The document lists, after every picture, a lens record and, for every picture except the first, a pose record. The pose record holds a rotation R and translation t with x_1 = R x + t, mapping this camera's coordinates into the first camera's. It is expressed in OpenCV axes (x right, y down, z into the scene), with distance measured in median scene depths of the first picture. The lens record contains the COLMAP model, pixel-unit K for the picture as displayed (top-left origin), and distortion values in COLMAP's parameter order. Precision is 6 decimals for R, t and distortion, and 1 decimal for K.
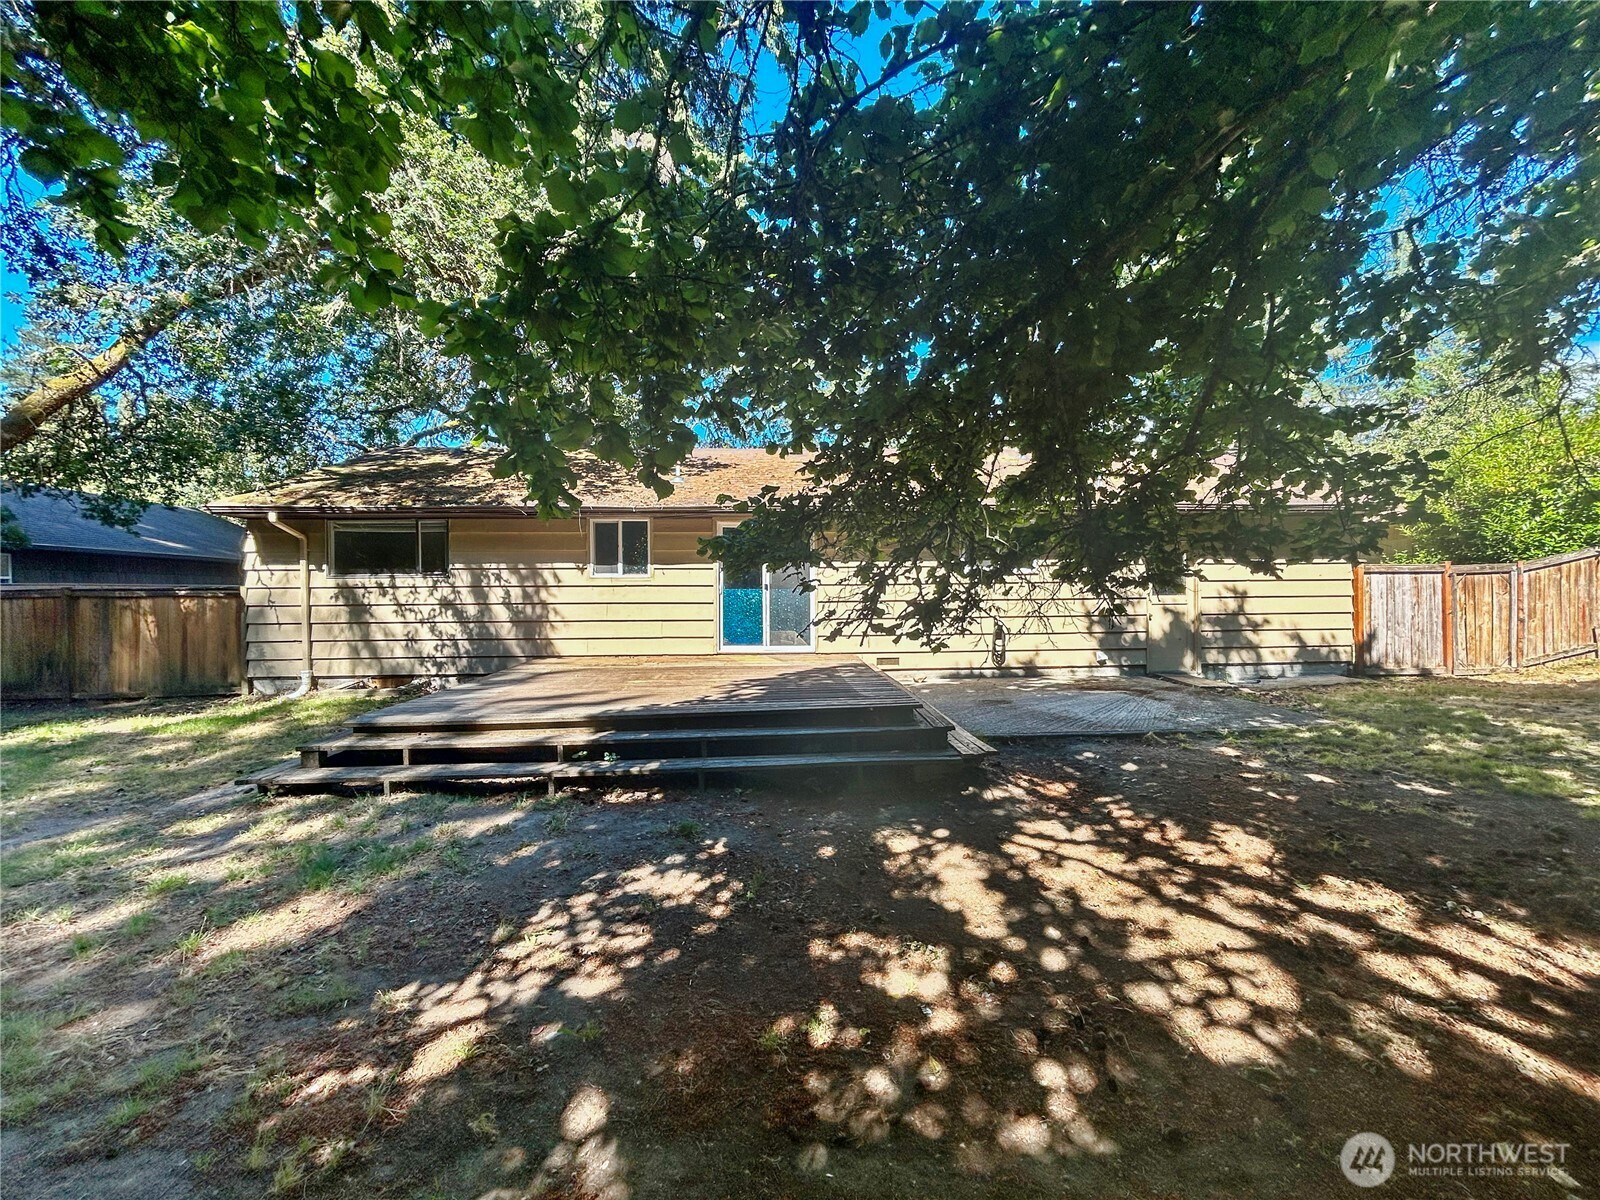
lens RADIAL K [[632.7, 0, 800.0], [0, 632.7, 600.0], [0, 0, 1]] dist [-0.000917, 0.000000]
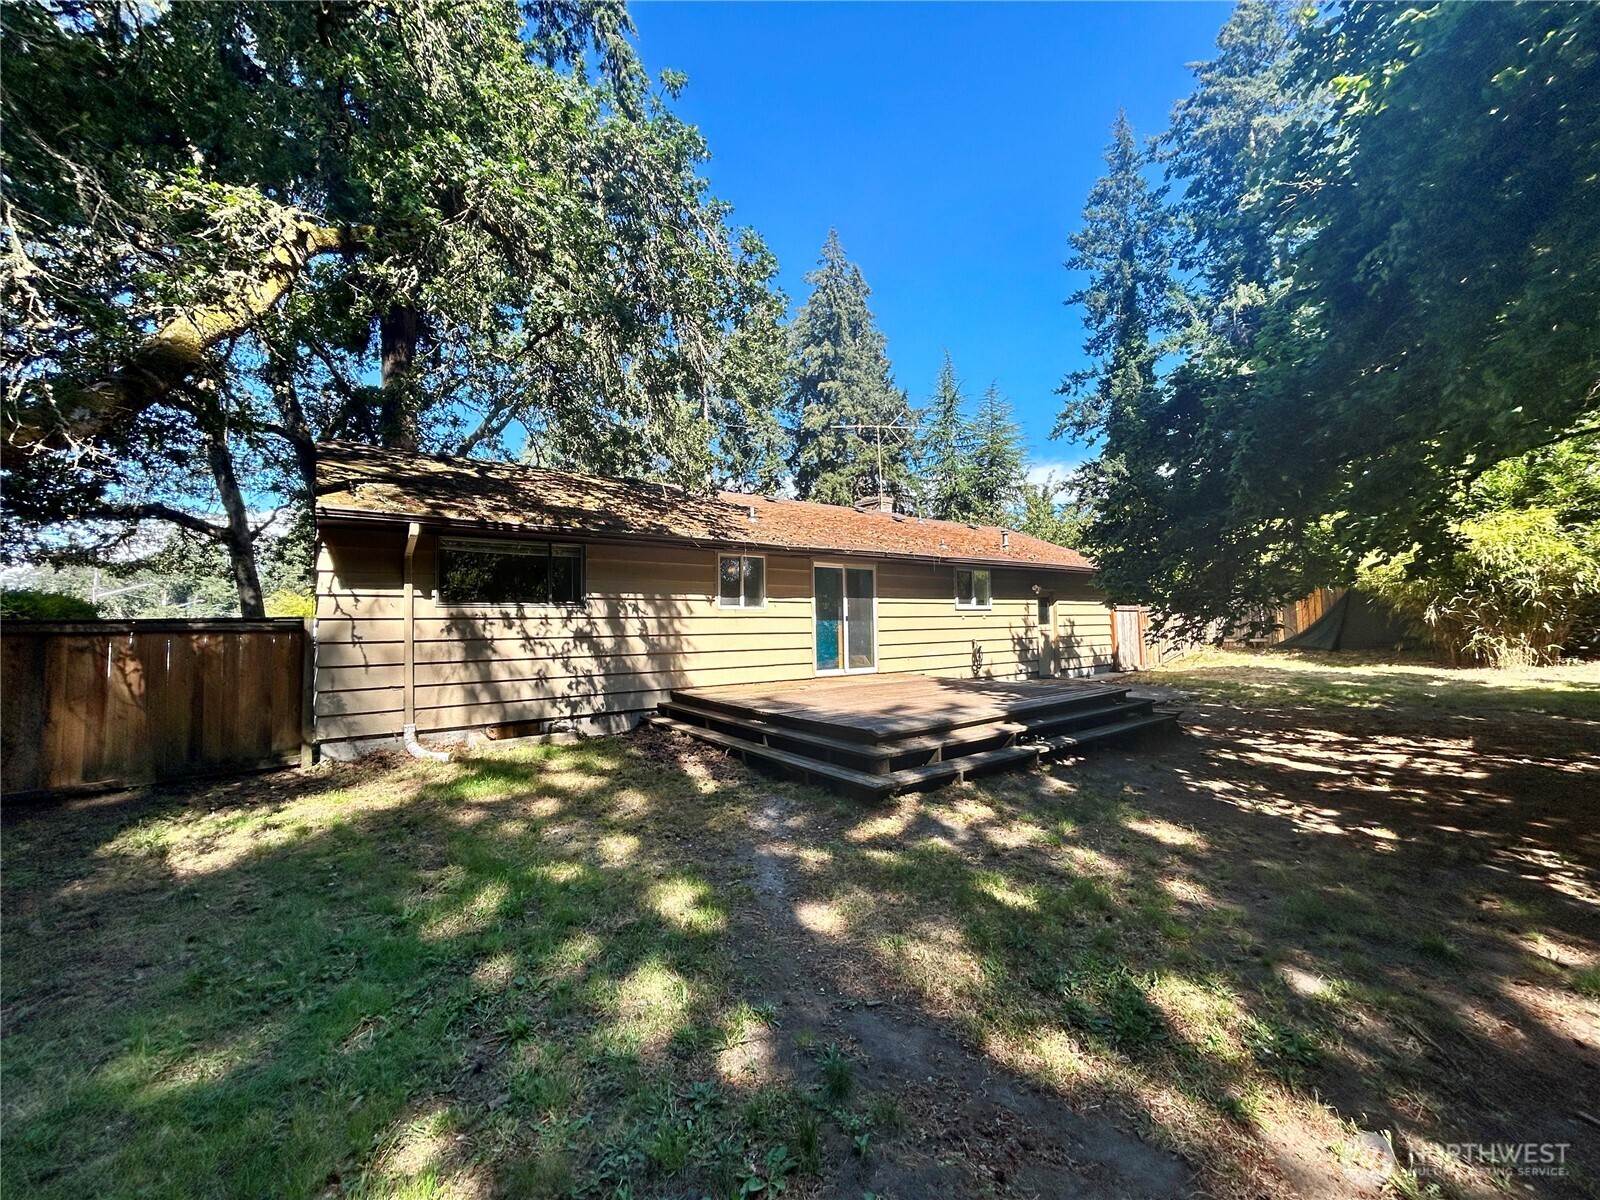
lens RADIAL K [[649.0, 0, 803.1], [0, 649.0, 600.3], [0, 0, 1]] dist [-0.000238, 0.000112]
pose [[0.823127, 0.016781, 0.567609, -0.821058], [0.018688, 0.998221, -0.056613, 0.012793], [-0.567549, 0.057207, 0.821350, 0.050110]]
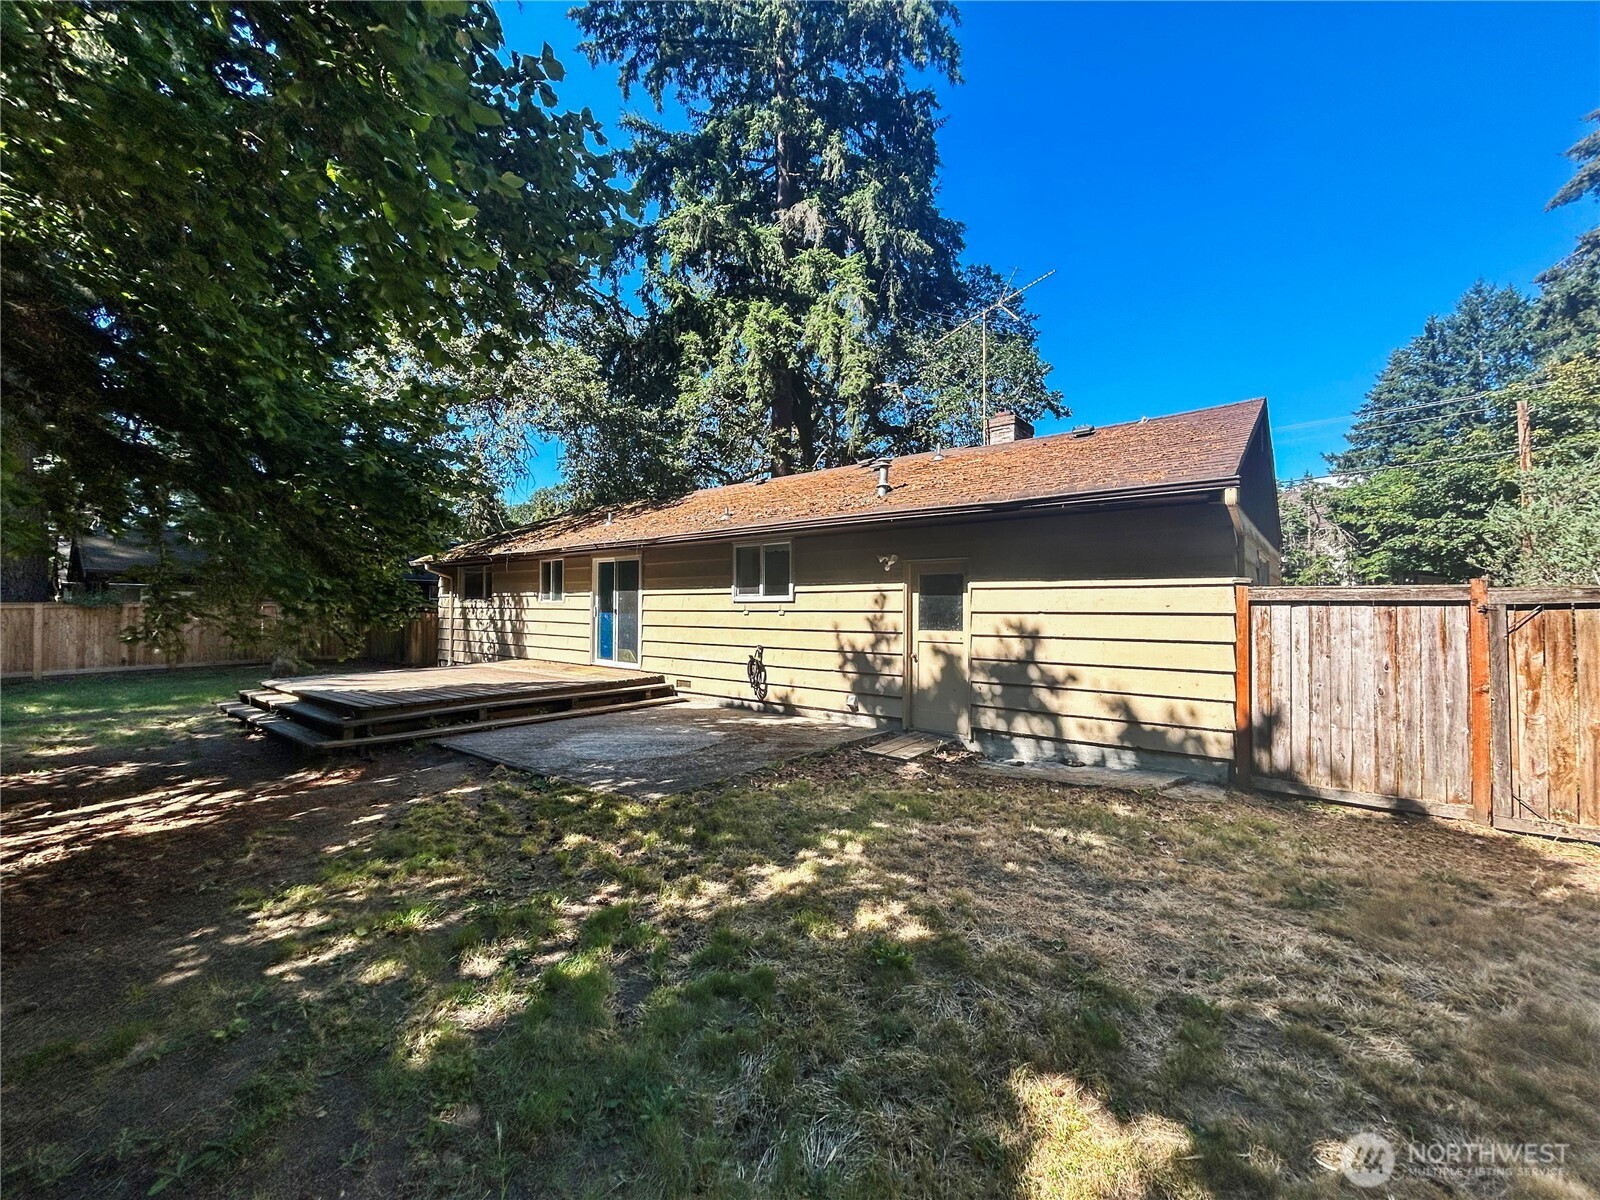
lens RADIAL K [[649.0, 0, 803.1], [0, 649.0, 600.3], [0, 0, 1]] dist [-0.000238, 0.000112]
pose [[0.742504, 0.004589, -0.669826, 1.039376], [-0.018718, 0.999728, -0.013900, -0.031770], [0.669580, 0.022858, 0.742388, 0.336918]]
